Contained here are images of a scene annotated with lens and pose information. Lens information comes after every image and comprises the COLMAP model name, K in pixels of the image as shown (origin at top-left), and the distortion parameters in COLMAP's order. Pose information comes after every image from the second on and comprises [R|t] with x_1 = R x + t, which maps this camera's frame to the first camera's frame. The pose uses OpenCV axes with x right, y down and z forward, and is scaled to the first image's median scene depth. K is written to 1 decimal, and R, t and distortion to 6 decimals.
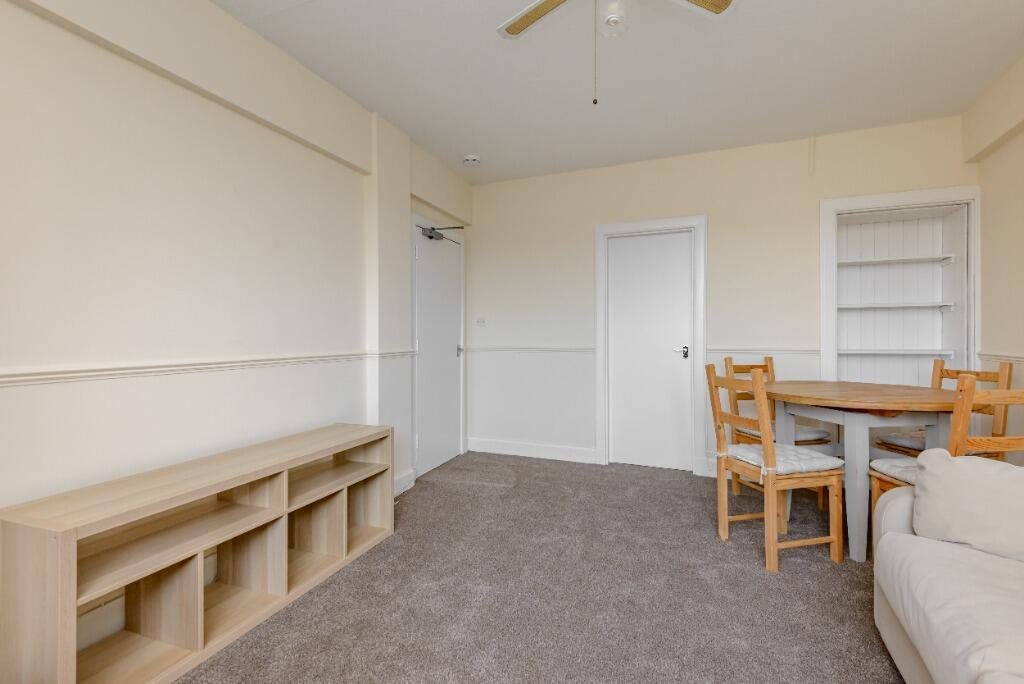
lens RADIAL K [[466.2, 0, 511.3], [0, 466.2, 330.9], [0, 0, 1]] dist [0.035031, -0.017810]
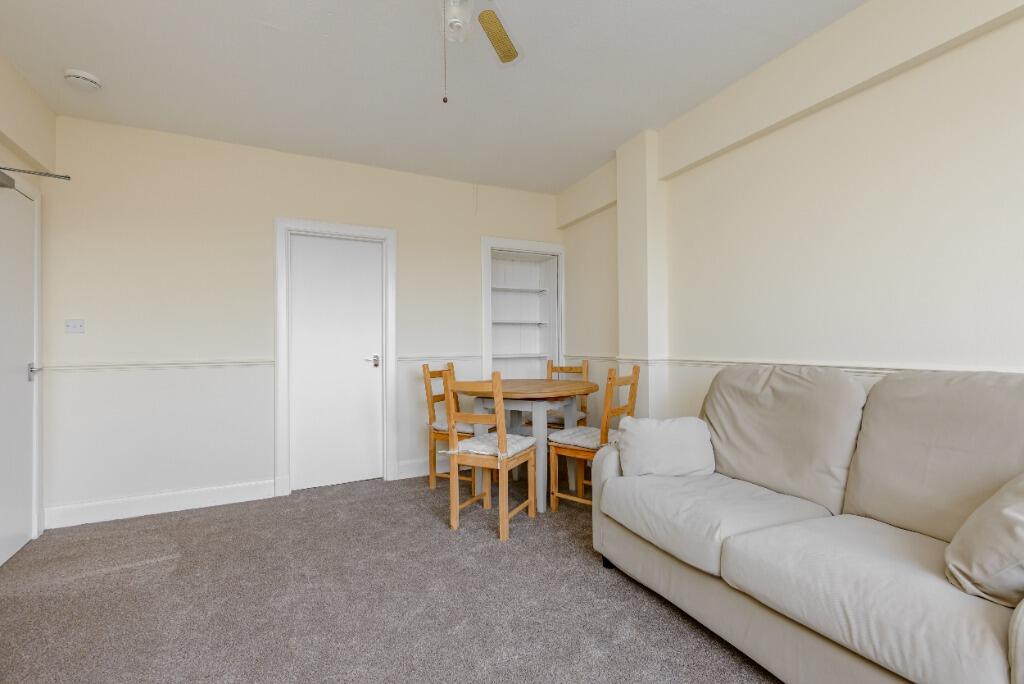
lens RADIAL K [[464.9, 0, 510.7], [0, 464.9, 334.1], [0, 0, 1]] dist [0.036402, -0.017266]
pose [[0.651762, 0.011834, 0.758331, -0.237133], [0.000331, 0.999874, -0.015888, 0.003405], [-0.758423, 0.010606, 0.651676, 0.144959]]
